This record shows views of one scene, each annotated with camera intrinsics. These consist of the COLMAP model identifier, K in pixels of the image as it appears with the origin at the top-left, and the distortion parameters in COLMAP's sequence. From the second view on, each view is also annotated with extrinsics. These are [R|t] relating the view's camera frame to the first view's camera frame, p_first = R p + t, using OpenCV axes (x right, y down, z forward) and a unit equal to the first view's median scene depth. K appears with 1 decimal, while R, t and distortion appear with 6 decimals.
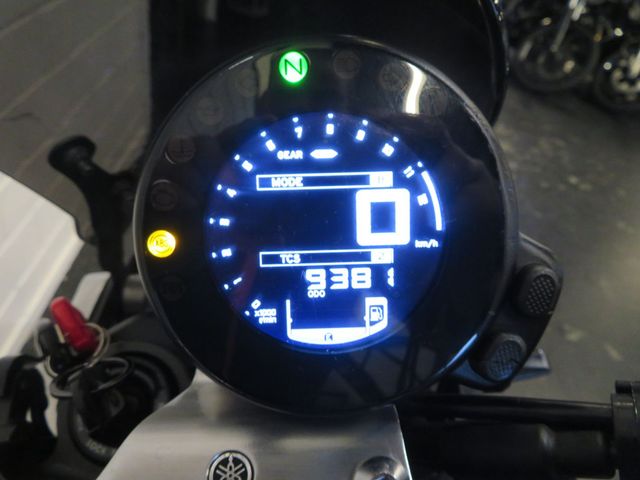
lens RADIAL K [[451.8, 0, 320.0], [0, 451.8, 240.0], [0, 0, 1]] dist [-0.007281, 0.001075]
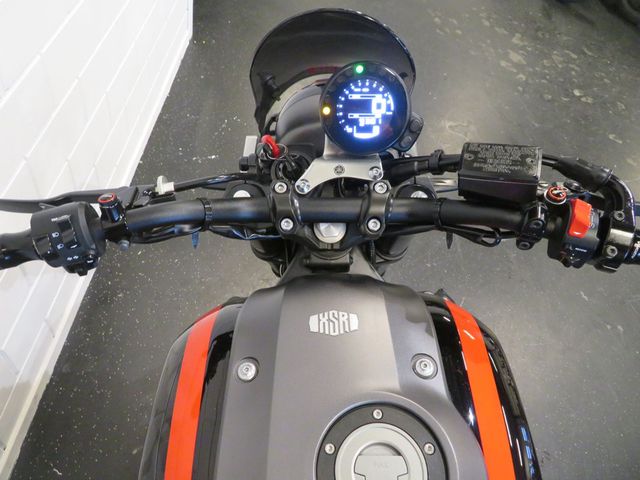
lens RADIAL K [[451.8, 0, 320.0], [0, 451.8, 240.0], [0, 0, 1]] dist [-0.007281, 0.001075]
pose [[0.999208, 0.034923, -0.019066, -0.278575], [-0.030446, 0.979588, 0.198699, 0.346355], [0.025616, -0.197961, 0.979875, -3.314084]]
